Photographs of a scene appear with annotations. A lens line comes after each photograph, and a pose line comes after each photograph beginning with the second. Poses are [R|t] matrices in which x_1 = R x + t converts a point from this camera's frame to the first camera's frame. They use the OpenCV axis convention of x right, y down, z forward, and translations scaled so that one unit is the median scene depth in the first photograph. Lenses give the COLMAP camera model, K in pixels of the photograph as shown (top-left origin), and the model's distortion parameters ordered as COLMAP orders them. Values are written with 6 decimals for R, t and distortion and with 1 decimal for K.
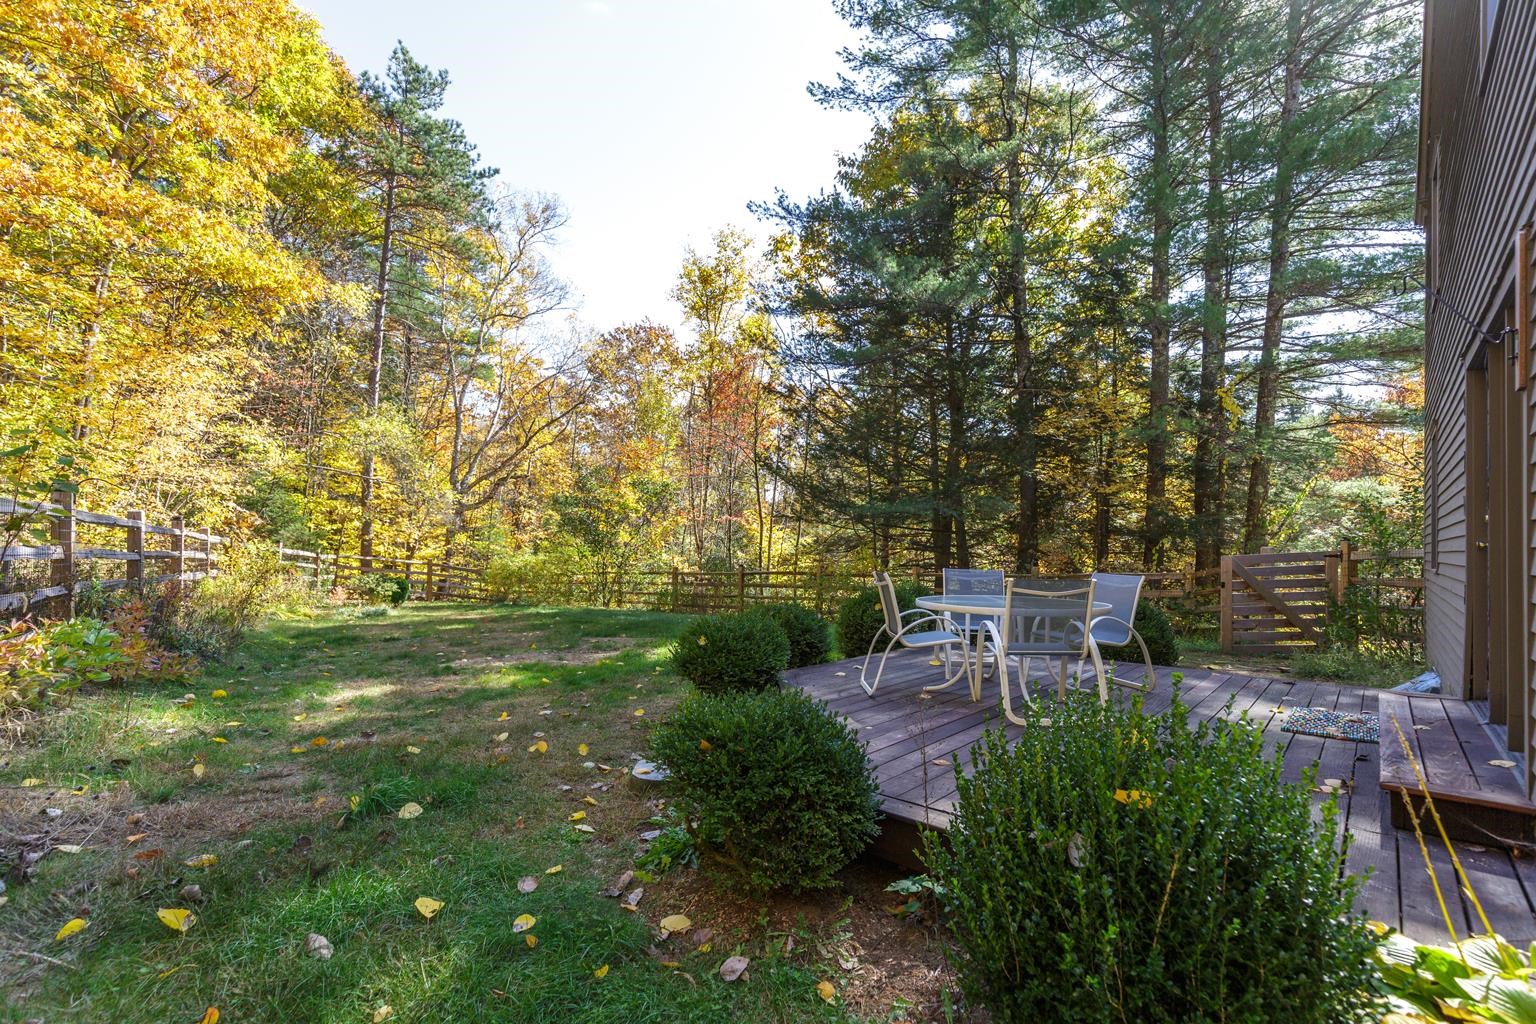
lens RADIAL K [[694.5, 0, 773.5], [0, 694.5, 538.2], [0, 0, 1]] dist [0.004905, 0.000429]
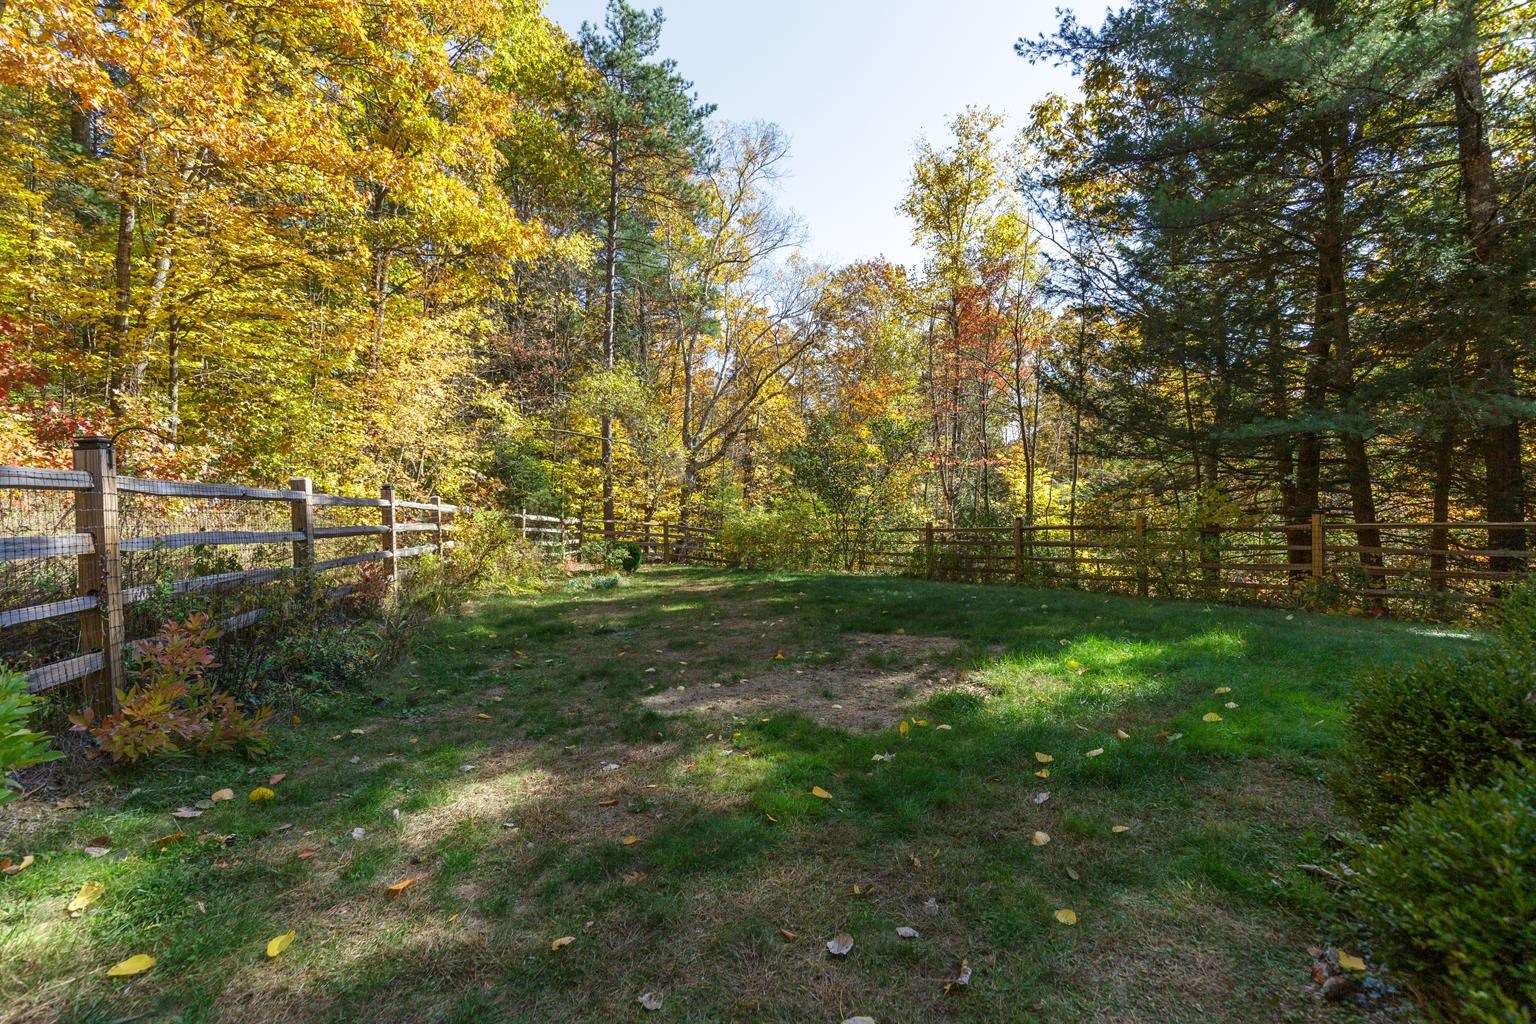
lens RADIAL K [[694.5, 0, 765.0], [0, 694.5, 514.6], [0, 0, 1]] dist [0.004905, 0.000429]
pose [[0.944805, -0.029104, -0.326338, -0.046930], [0.040614, 0.998768, 0.028509, 0.000201], [0.325106, -0.040190, 0.944823, 0.127540]]
